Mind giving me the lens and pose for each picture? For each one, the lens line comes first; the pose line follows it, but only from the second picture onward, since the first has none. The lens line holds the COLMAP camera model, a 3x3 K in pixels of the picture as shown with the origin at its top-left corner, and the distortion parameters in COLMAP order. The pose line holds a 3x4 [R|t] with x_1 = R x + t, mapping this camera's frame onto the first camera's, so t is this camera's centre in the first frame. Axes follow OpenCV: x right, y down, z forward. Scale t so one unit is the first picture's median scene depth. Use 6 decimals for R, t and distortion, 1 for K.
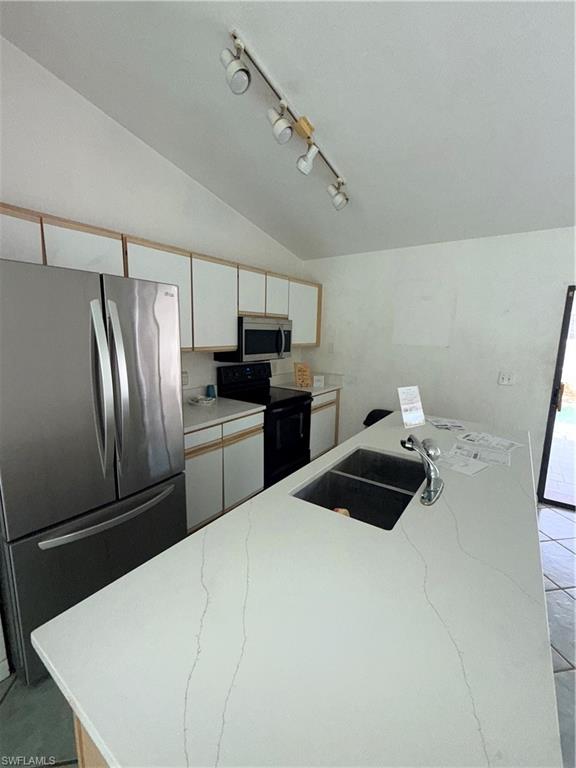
lens RADIAL K [[322.6, 0, 288.0], [0, 322.6, 384.0], [0, 0, 1]] dist [0.002632, 0.000315]
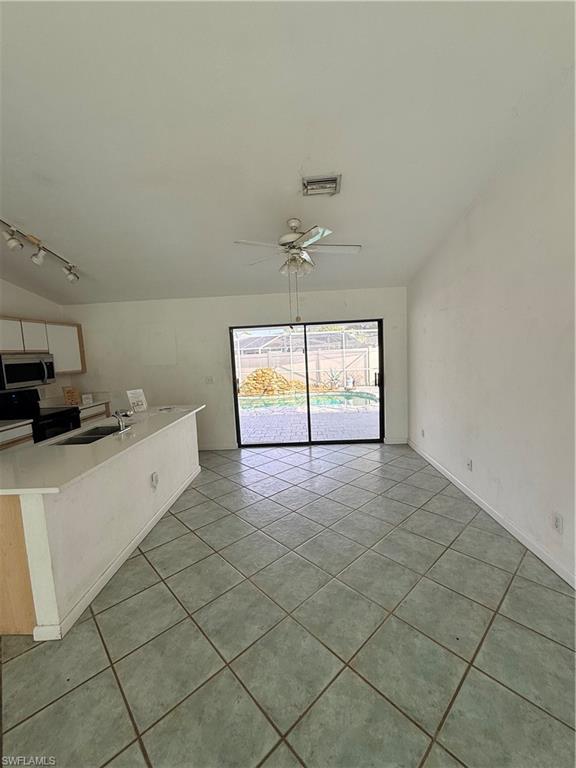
lens RADIAL K [[322.6, 0, 288.0], [0, 322.6, 384.0], [0, 0, 1]] dist [0.002632, 0.000315]
pose [[0.843441, -0.117949, 0.524114, 0.115653], [0.152162, 0.988099, -0.022502, 0.094654], [-0.515222, 0.098730, 0.851351, -0.582064]]
